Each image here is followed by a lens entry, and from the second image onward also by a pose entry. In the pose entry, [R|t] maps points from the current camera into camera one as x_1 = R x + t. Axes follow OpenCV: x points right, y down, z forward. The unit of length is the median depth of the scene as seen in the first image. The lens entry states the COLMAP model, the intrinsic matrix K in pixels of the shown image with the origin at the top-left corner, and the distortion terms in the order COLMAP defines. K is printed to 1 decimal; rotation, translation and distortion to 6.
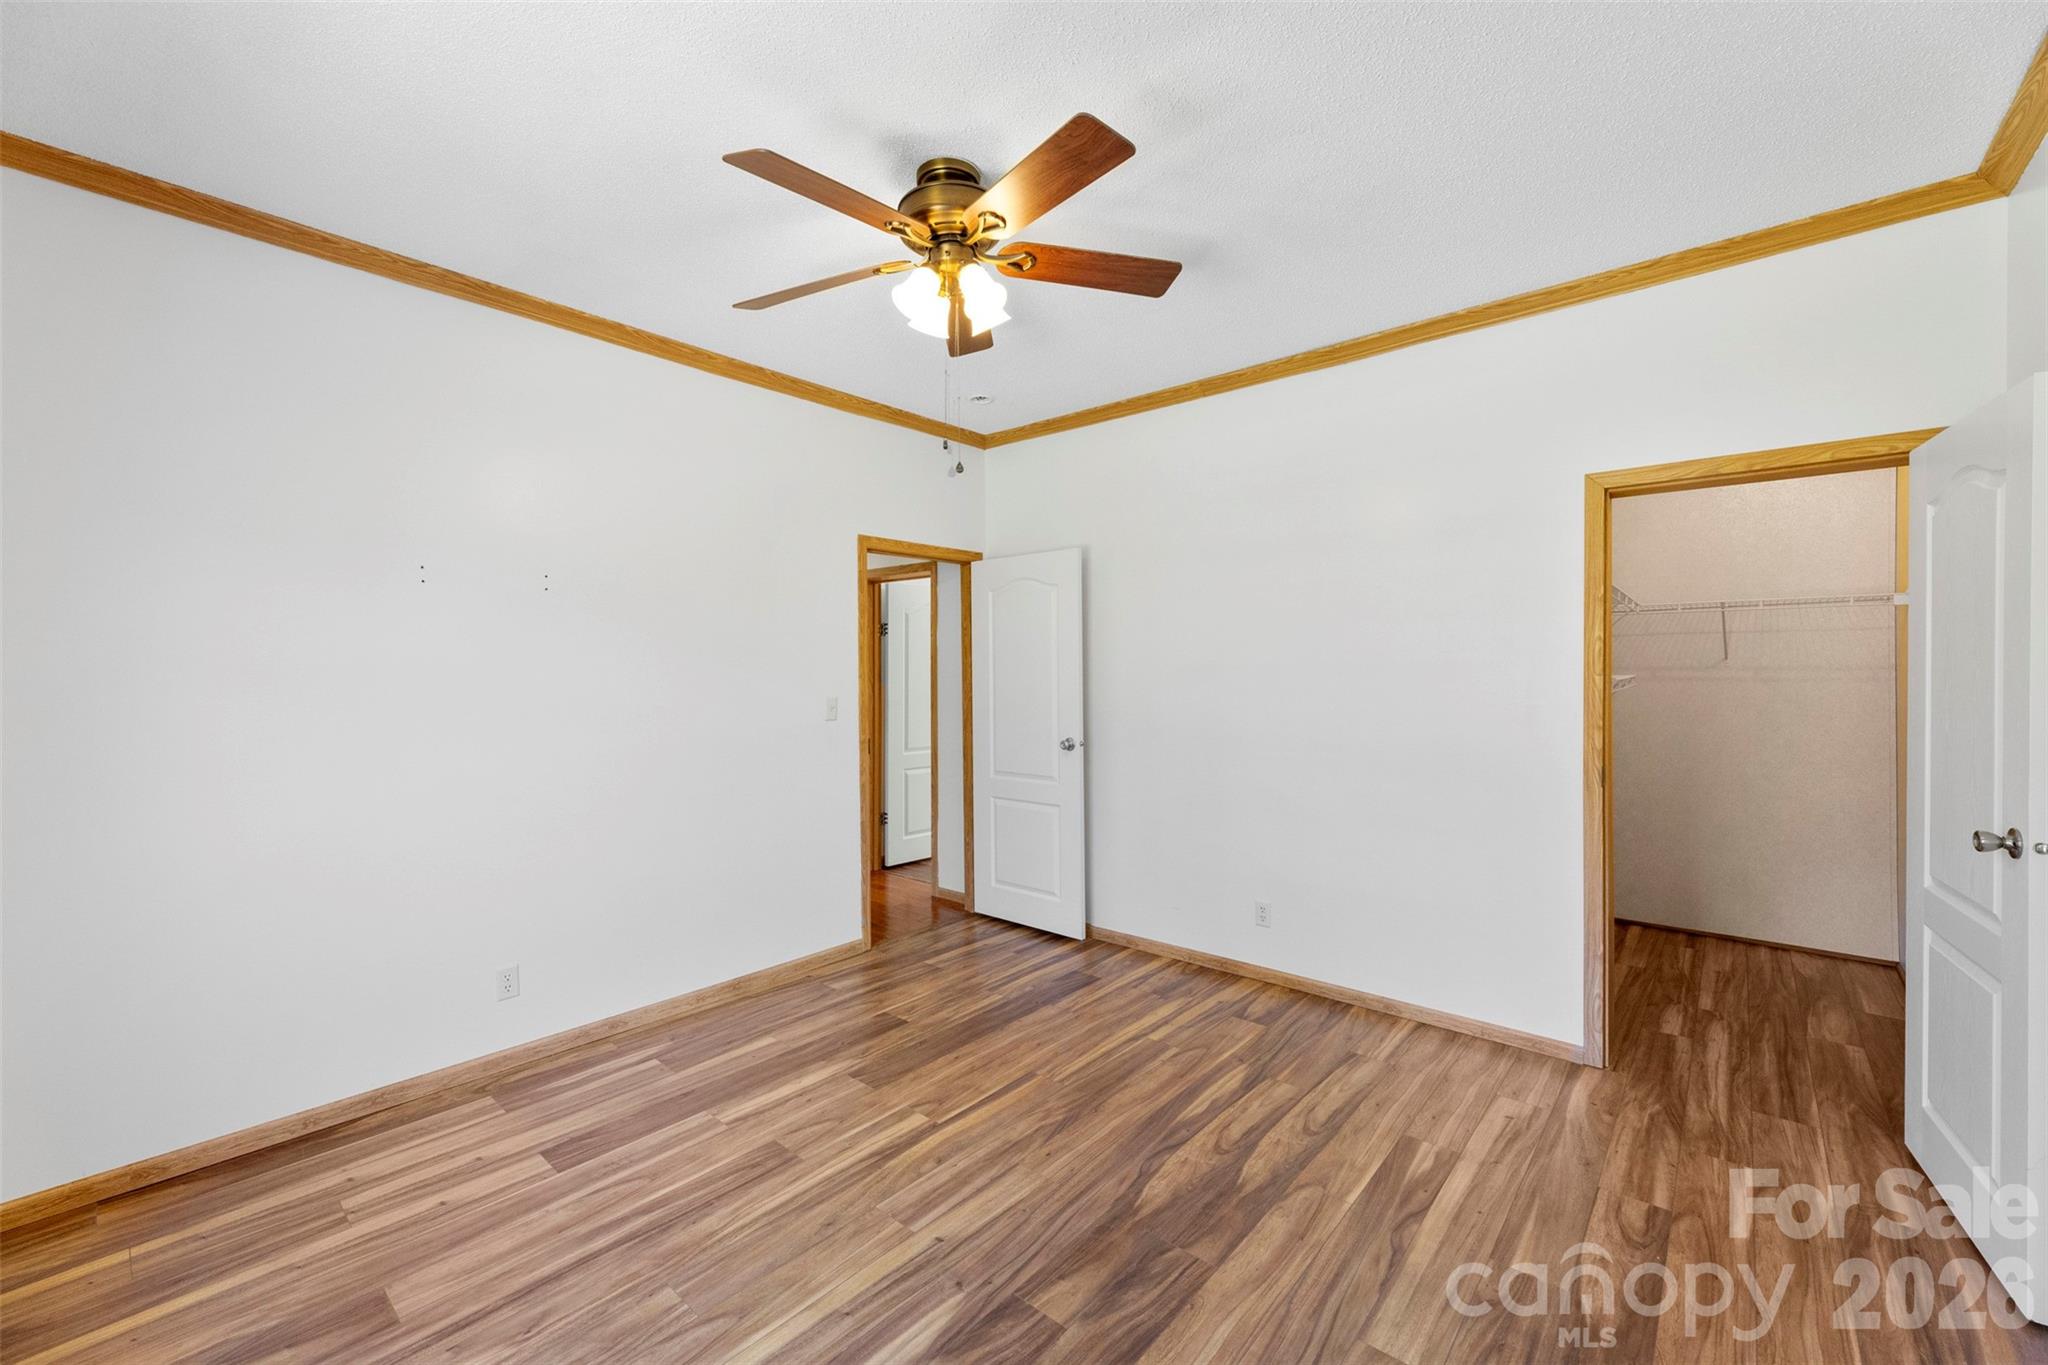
lens RADIAL K [[821.1, 0, 1024.0], [0, 821.1, 680.0], [0, 0, 1]] dist [0.001874, 0.000144]
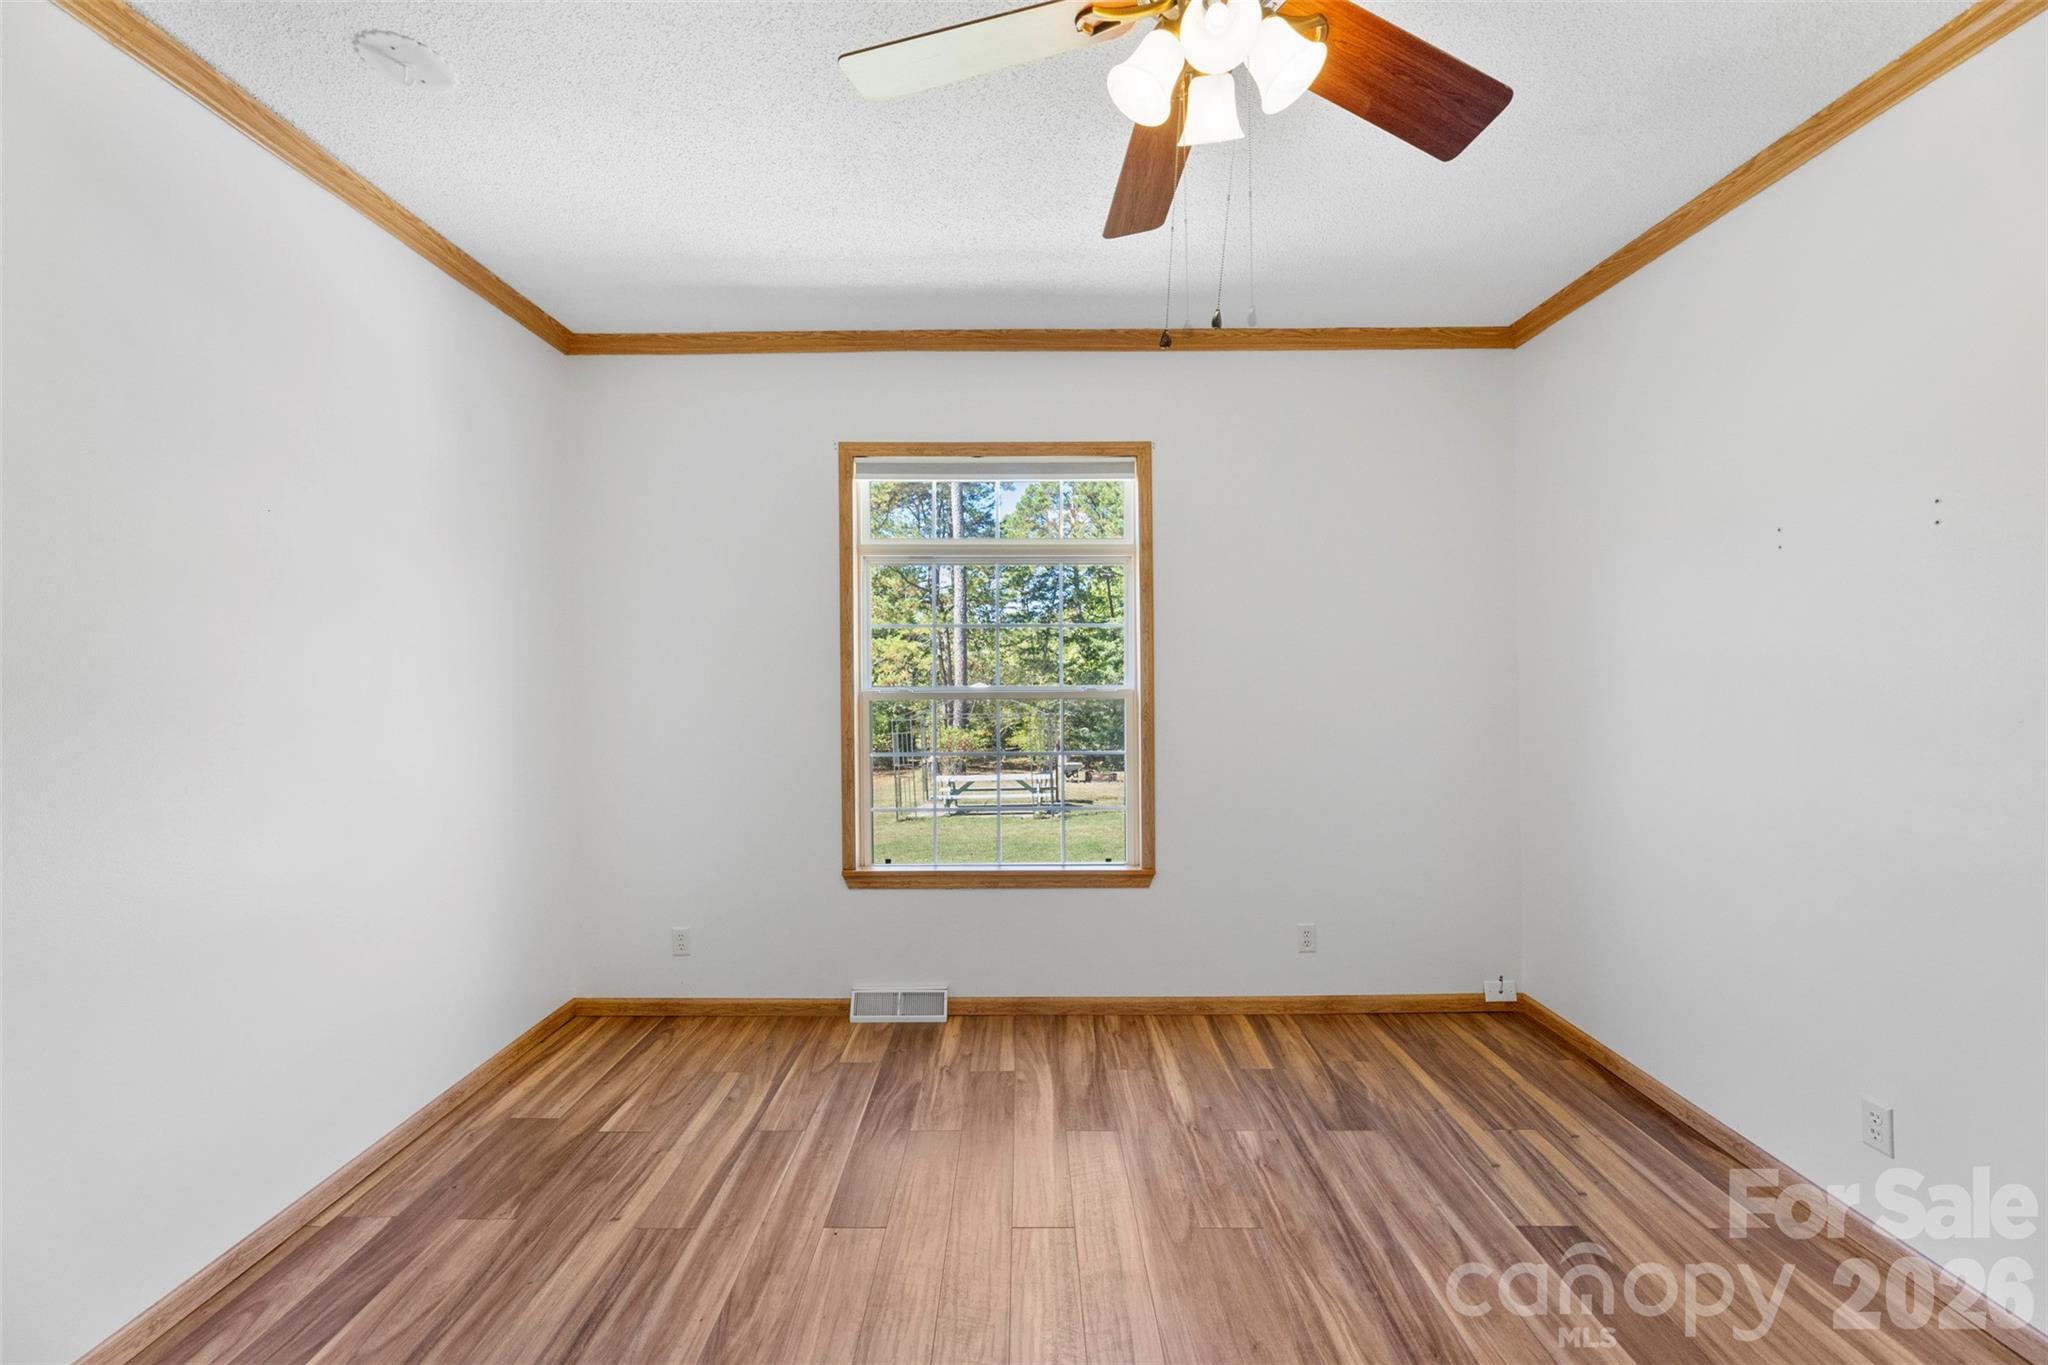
lens RADIAL K [[821.1, 0, 1022.9], [0, 821.1, 672.1], [0, 0, 1]] dist [0.001874, 0.000144]
pose [[-0.759585, 0.011029, -0.650315, 0.451053], [0.006757, 0.999936, 0.009066, -0.014610], [0.650373, 0.002492, -0.759611, 1.442723]]
